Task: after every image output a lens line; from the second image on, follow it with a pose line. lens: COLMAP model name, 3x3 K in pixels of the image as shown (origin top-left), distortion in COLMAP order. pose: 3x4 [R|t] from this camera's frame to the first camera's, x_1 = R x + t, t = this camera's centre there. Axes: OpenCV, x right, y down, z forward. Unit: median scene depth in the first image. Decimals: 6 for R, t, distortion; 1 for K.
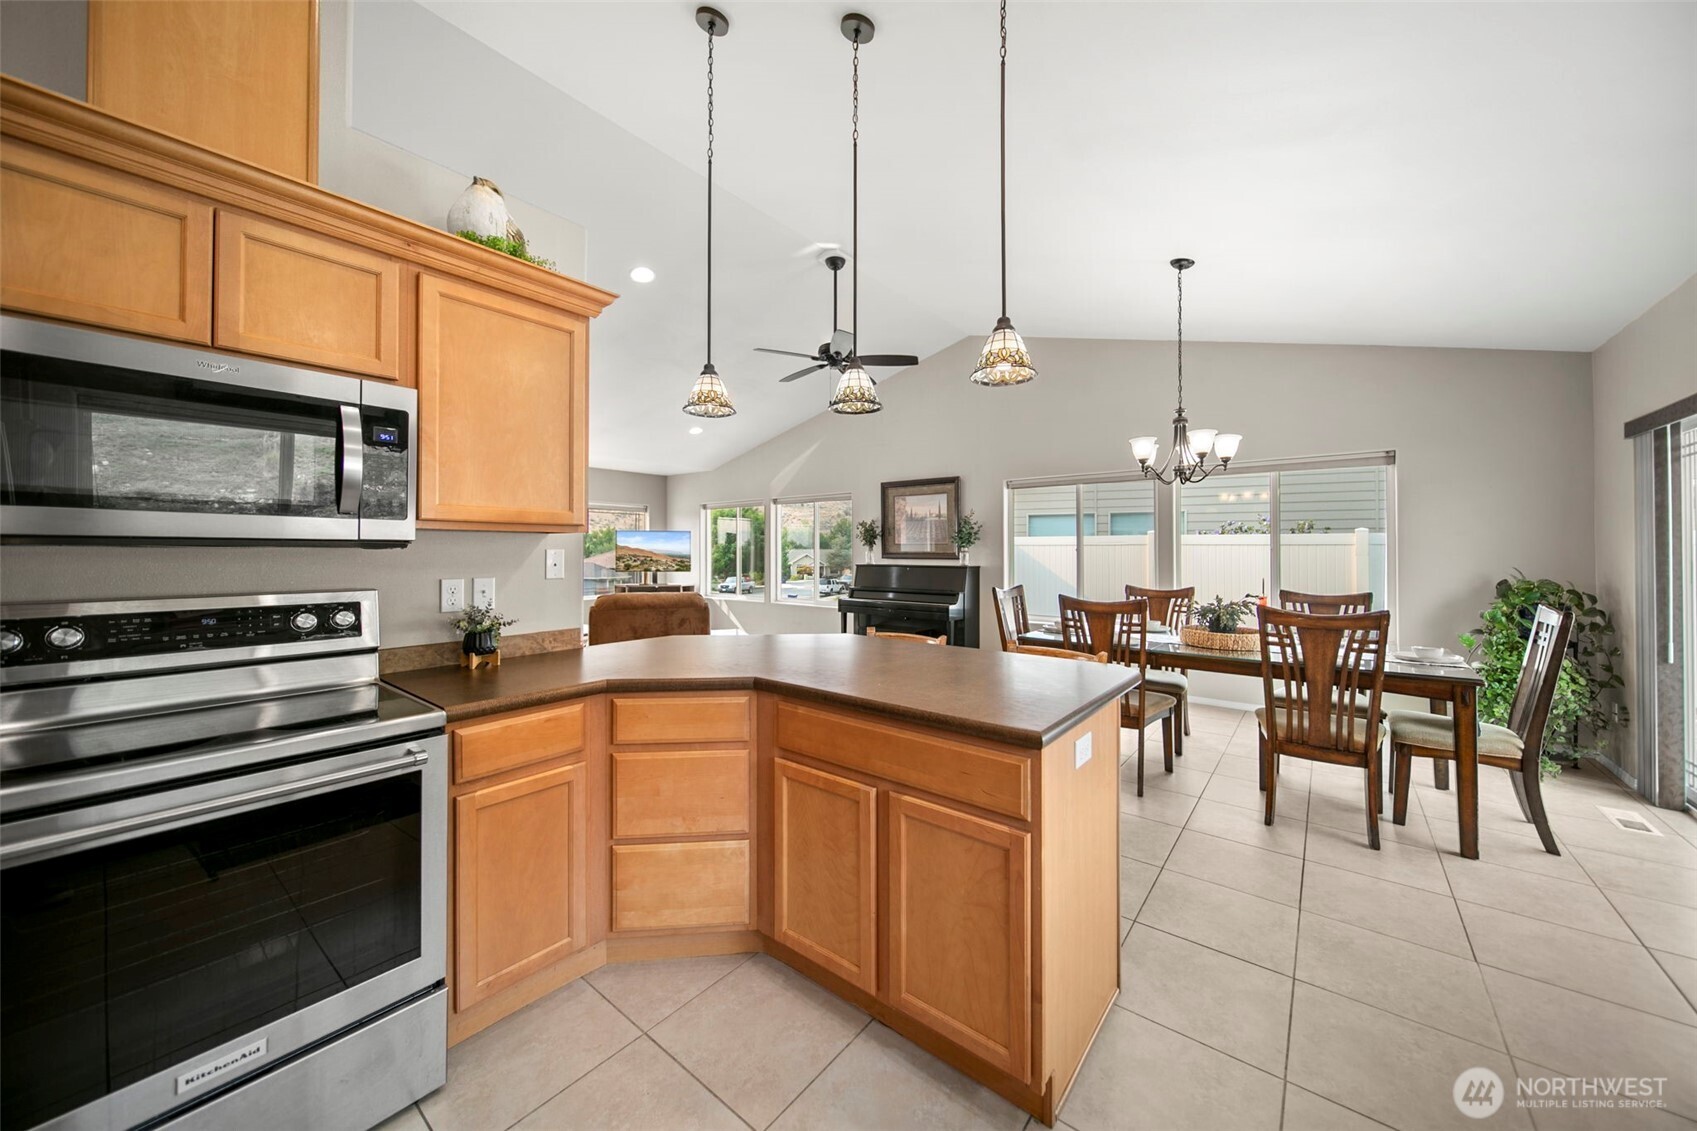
lens RADIAL K [[602.1, 0, 857.2], [0, 602.1, 546.5], [0, 0, 1]] dist [0.000160, -0.000034]
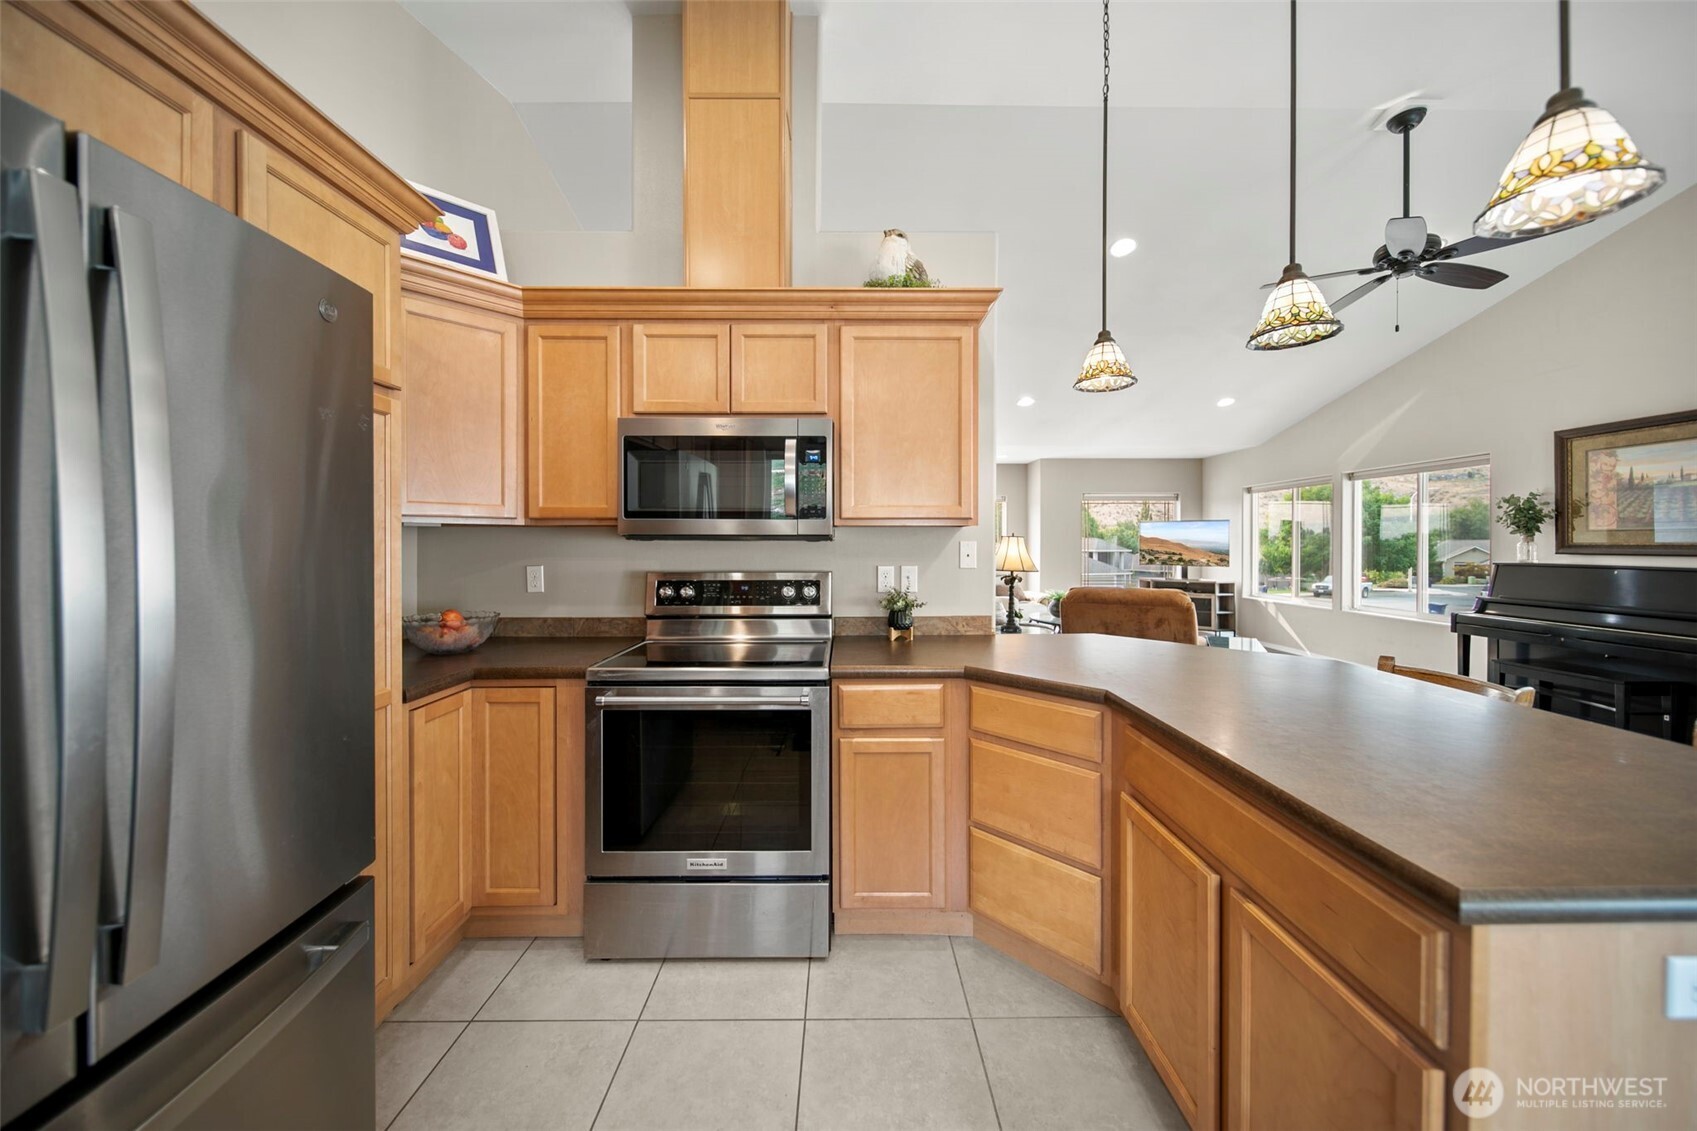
lens RADIAL K [[600.2, 0, 850.1], [0, 600.2, 549.0], [0, 0, 1]] dist [-0.001550, -0.000124]
pose [[0.625306, 0.005440, -0.780361, 0.263700], [0.007818, 0.999882, 0.013235, 0.003319], [0.780341, -0.014376, 0.625189, 0.193365]]
